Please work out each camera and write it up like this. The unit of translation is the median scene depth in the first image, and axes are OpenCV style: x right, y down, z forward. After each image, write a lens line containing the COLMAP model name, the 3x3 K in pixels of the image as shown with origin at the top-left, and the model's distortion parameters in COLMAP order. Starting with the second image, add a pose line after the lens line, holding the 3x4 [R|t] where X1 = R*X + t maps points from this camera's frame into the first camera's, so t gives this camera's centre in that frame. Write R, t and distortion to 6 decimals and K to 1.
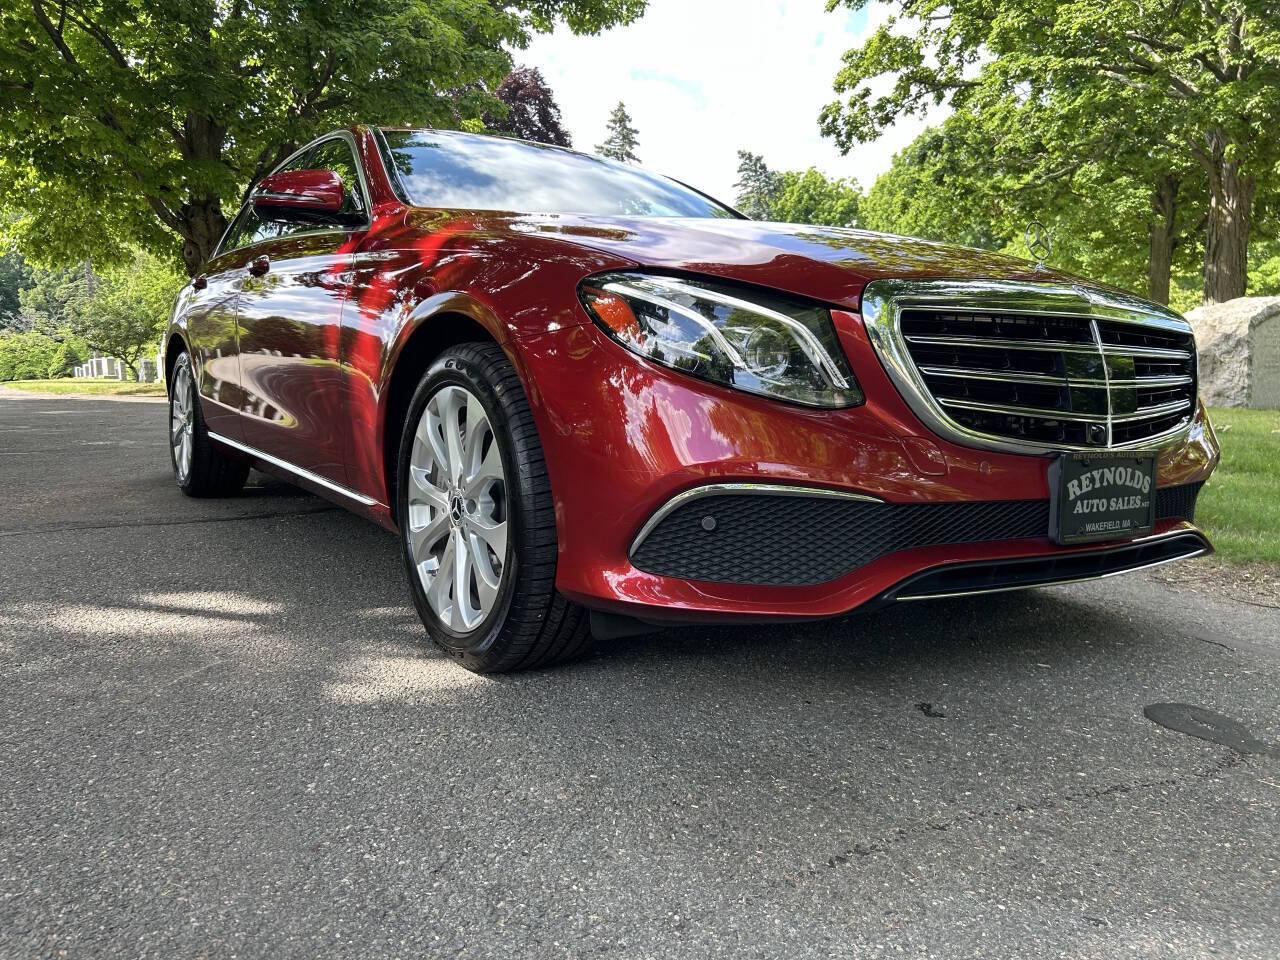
lens RADIAL K [[970.6, 0, 635.7], [0, 970.6, 482.8], [0, 0, 1]] dist [0.039518, -0.044631]
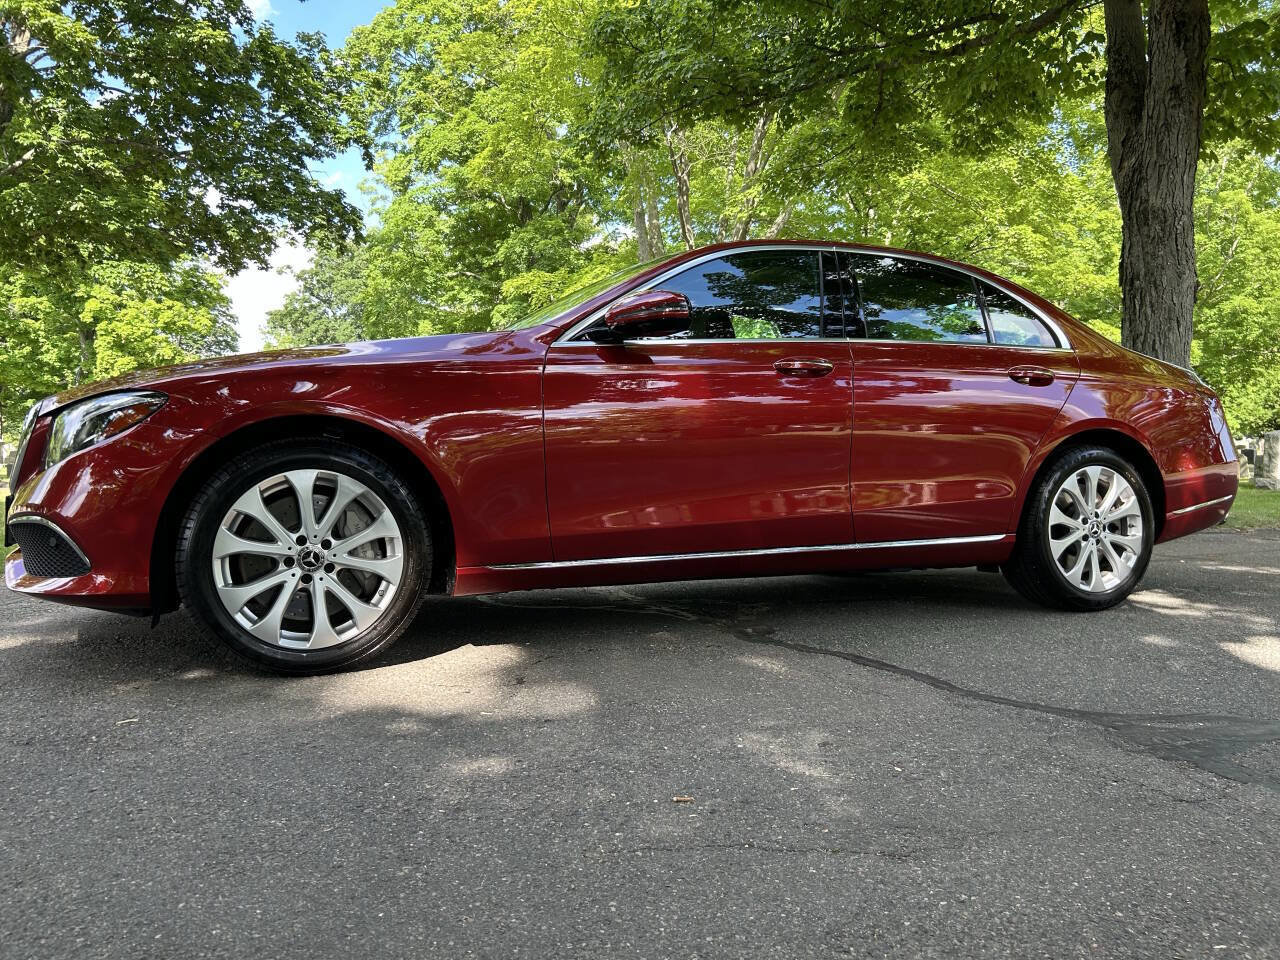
lens RADIAL K [[970.6, 0, 641.2], [0, 970.6, 486.8], [0, 0, 1]] dist [0.039518, -0.044631]
pose [[0.131892, -0.037421, 0.990557, -0.254303], [0.123925, 0.992070, 0.020978, -0.029050], [-0.983487, 0.119988, 0.135484, 0.224447]]
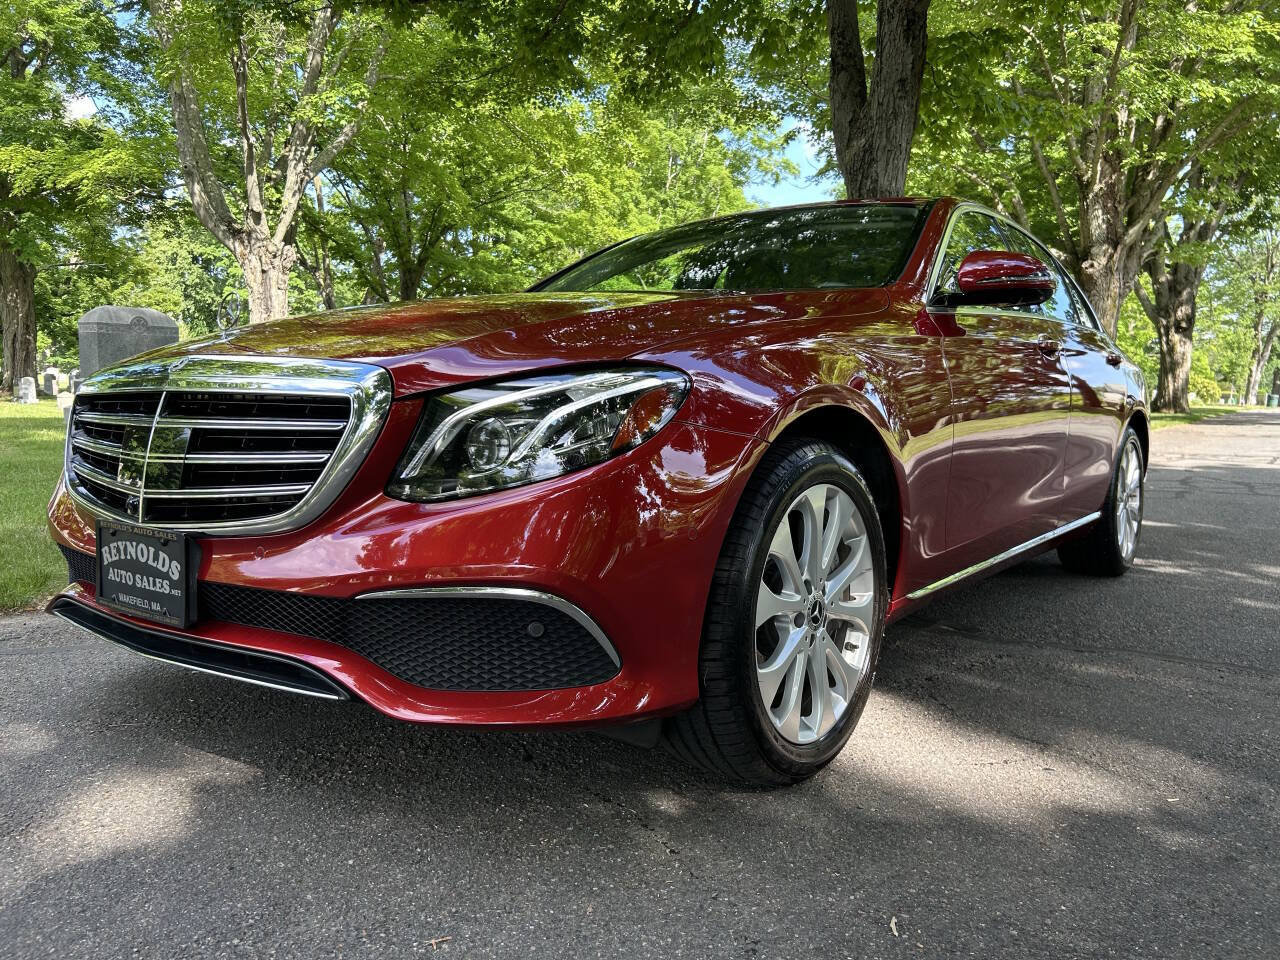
lens RADIAL K [[970.6, 0, 648.3], [0, 970.6, 486.8], [0, 0, 1]] dist [0.039518, -0.044631]
pose [[-0.386952, -0.103925, 0.916225, -0.201044], [0.088154, 0.984908, 0.148945, -0.051225], [-0.917876, 0.138403, -0.371951, 0.347571]]
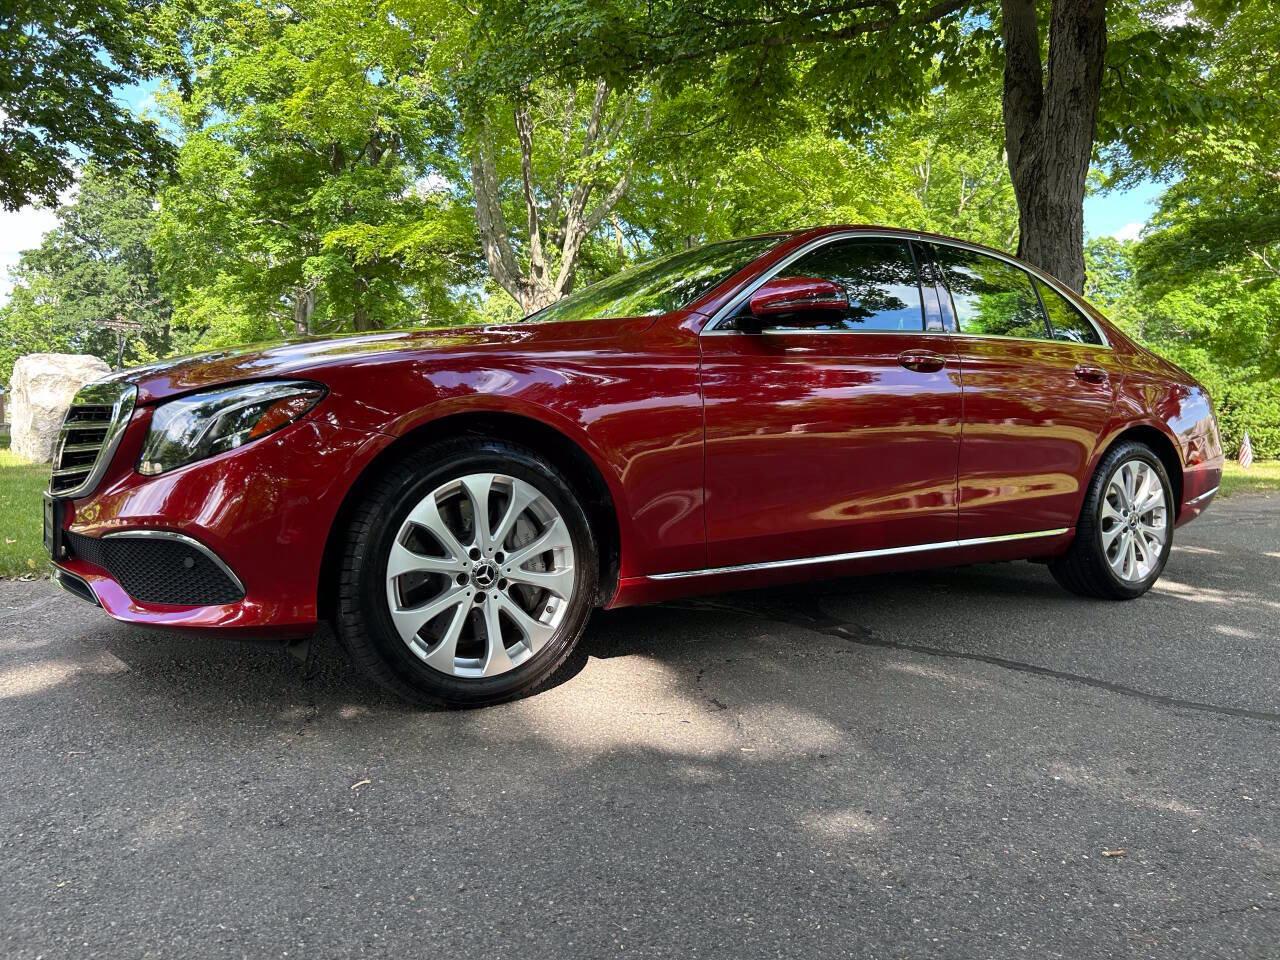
lens RADIAL K [[970.6, 0, 634.7], [0, 970.6, 486.7], [0, 0, 1]] dist [0.039518, -0.044631]
pose [[-0.068332, -0.074152, 0.994903, -0.244037], [0.109104, 0.990697, 0.081332, -0.041287], [-0.991679, 0.114106, -0.059606, 0.281565]]
